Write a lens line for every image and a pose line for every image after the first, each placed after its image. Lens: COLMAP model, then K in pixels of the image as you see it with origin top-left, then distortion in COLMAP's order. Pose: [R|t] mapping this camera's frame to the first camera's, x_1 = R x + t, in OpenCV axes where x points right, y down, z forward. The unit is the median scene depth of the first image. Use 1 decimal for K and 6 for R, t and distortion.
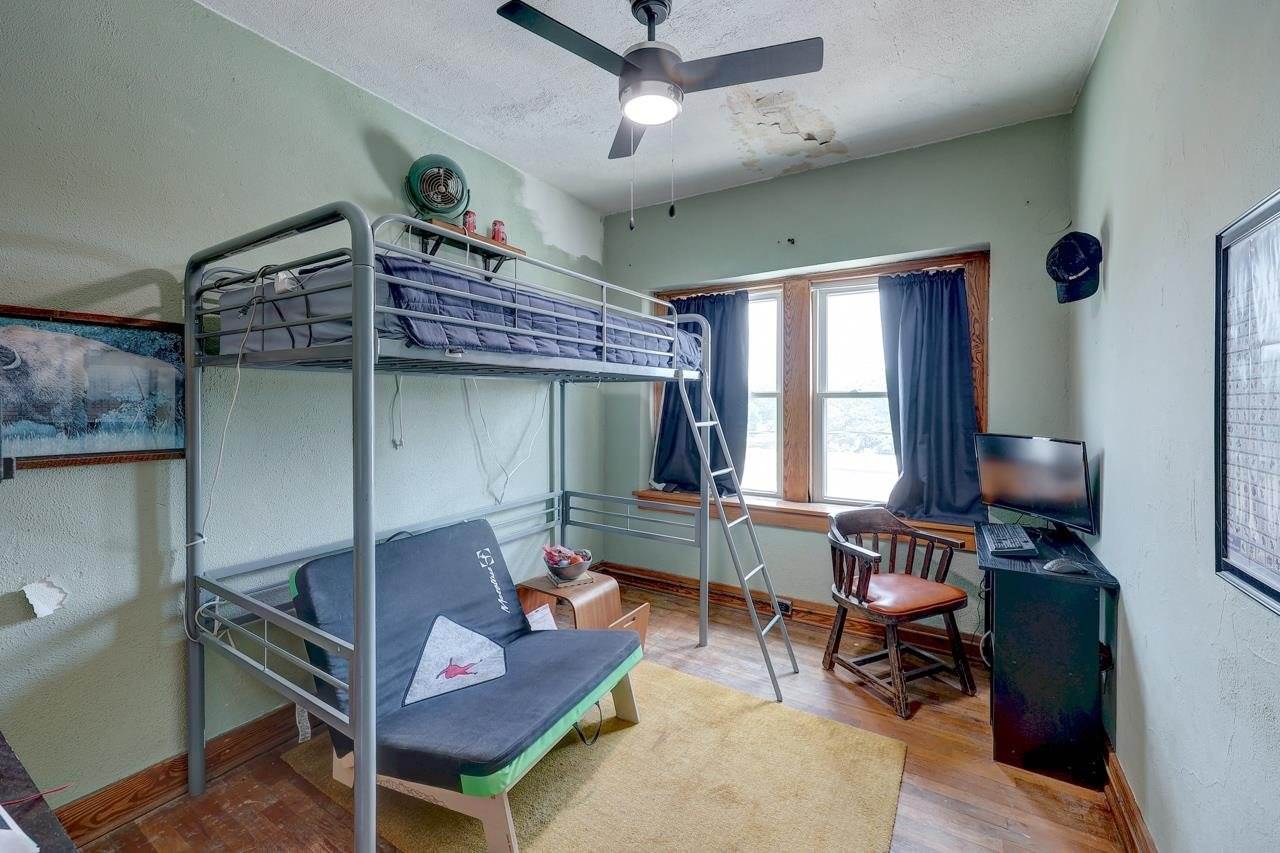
lens RADIAL K [[522.4, 0, 649.1], [0, 522.4, 414.7], [0, 0, 1]] dist [-0.000277, 0.000275]
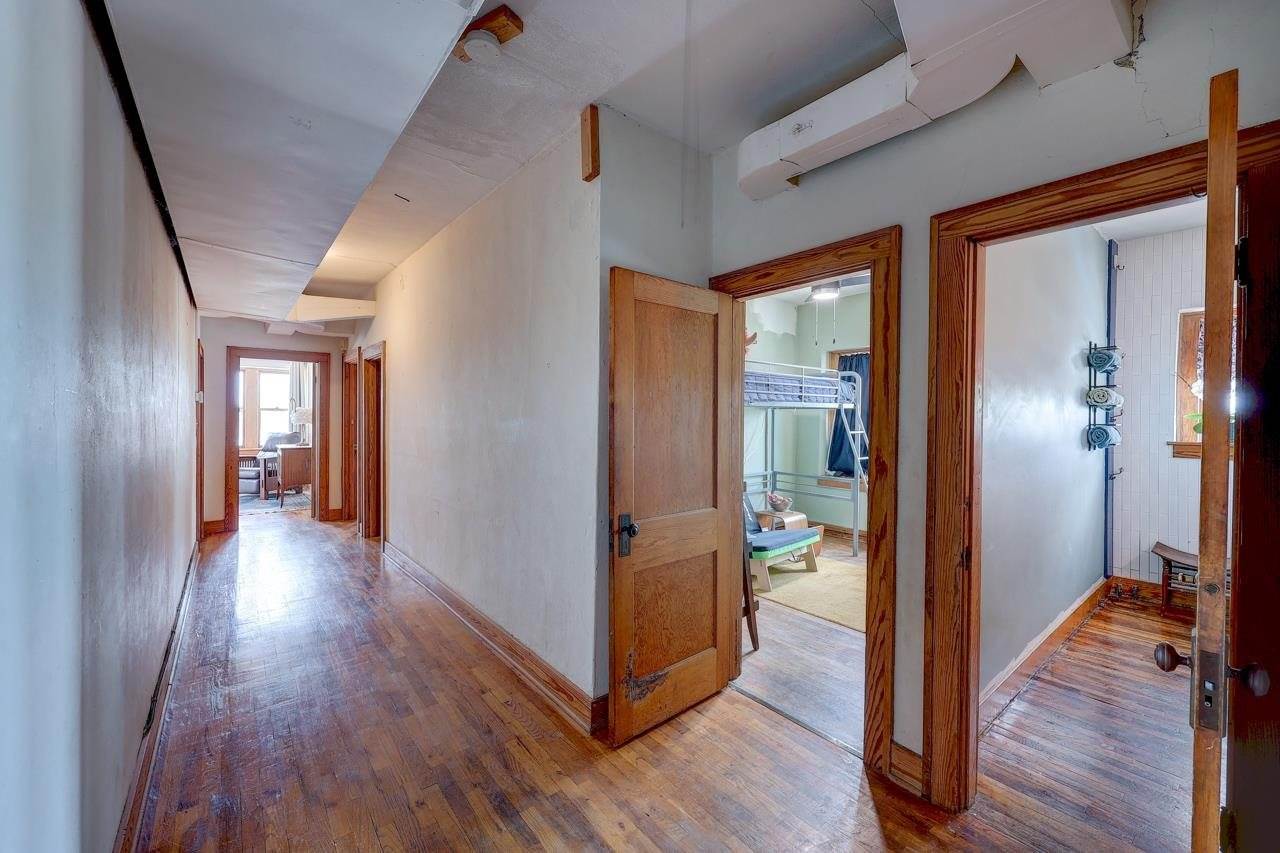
lens RADIAL K [[522.4, 0, 649.1], [0, 522.4, 414.7], [0, 0, 1]] dist [-0.000277, 0.000275]
pose [[0.945951, 0.006689, -0.324241, 0.011462], [-0.016912, 0.999444, -0.028722, 0.018873], [0.323868, 0.032654, 0.945539, -0.945071]]
